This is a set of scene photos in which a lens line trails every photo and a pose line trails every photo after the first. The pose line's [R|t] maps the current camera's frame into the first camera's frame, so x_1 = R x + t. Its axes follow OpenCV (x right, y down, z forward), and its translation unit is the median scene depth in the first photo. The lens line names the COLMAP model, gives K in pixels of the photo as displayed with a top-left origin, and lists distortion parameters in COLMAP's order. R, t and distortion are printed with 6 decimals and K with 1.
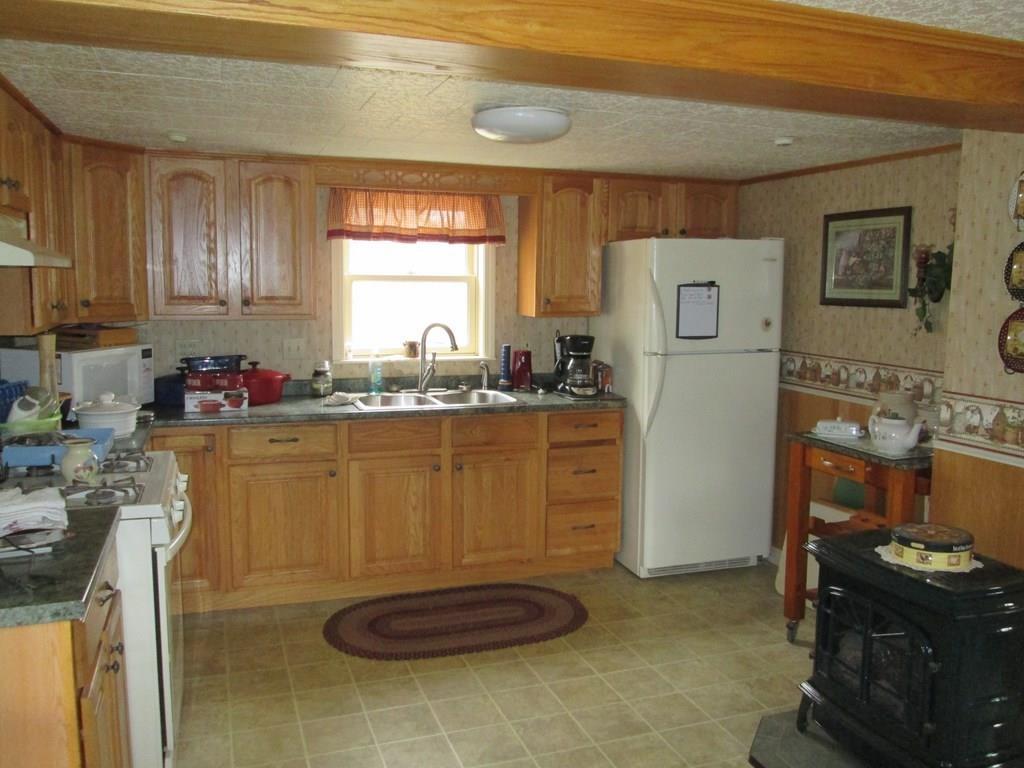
lens RADIAL K [[861.5, 0, 506.7], [0, 861.5, 385.2], [0, 0, 1]] dist [-0.047256, 0.013648]
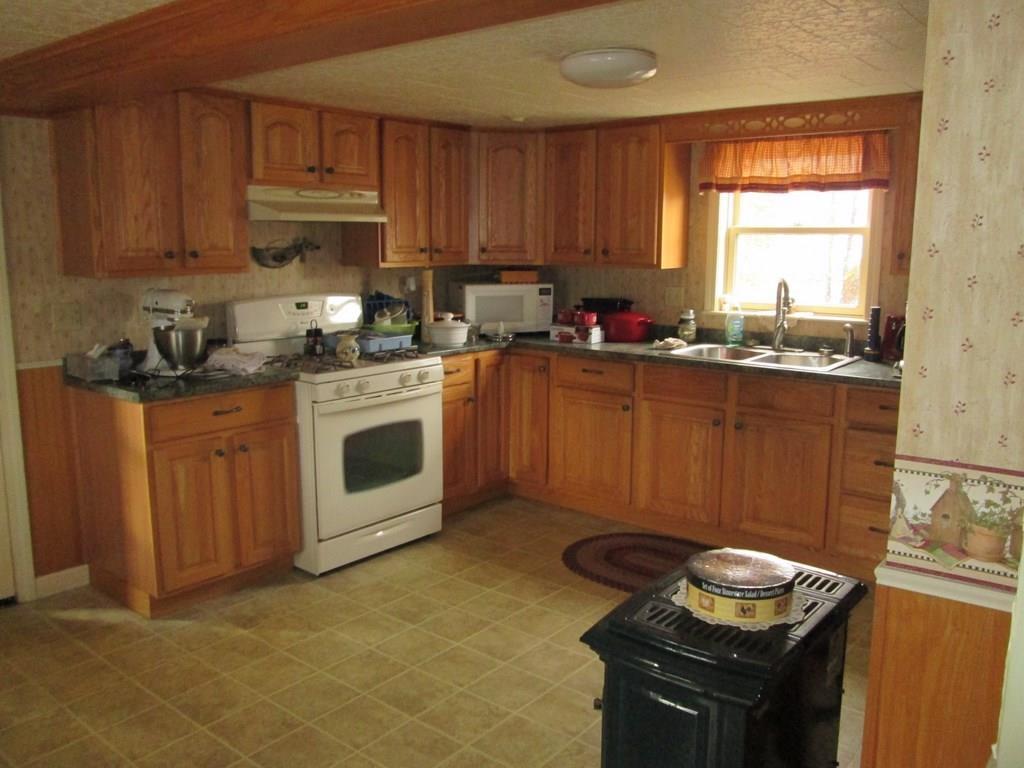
lens RADIAL K [[861.5, 0, 506.7], [0, 861.5, 385.2], [0, 0, 1]] dist [-0.047256, 0.013648]
pose [[0.506152, 0.136440, -0.851583, 0.595206], [-0.100802, 0.989998, 0.098704, -0.018116], [0.856533, 0.035882, 0.514843, 0.272481]]
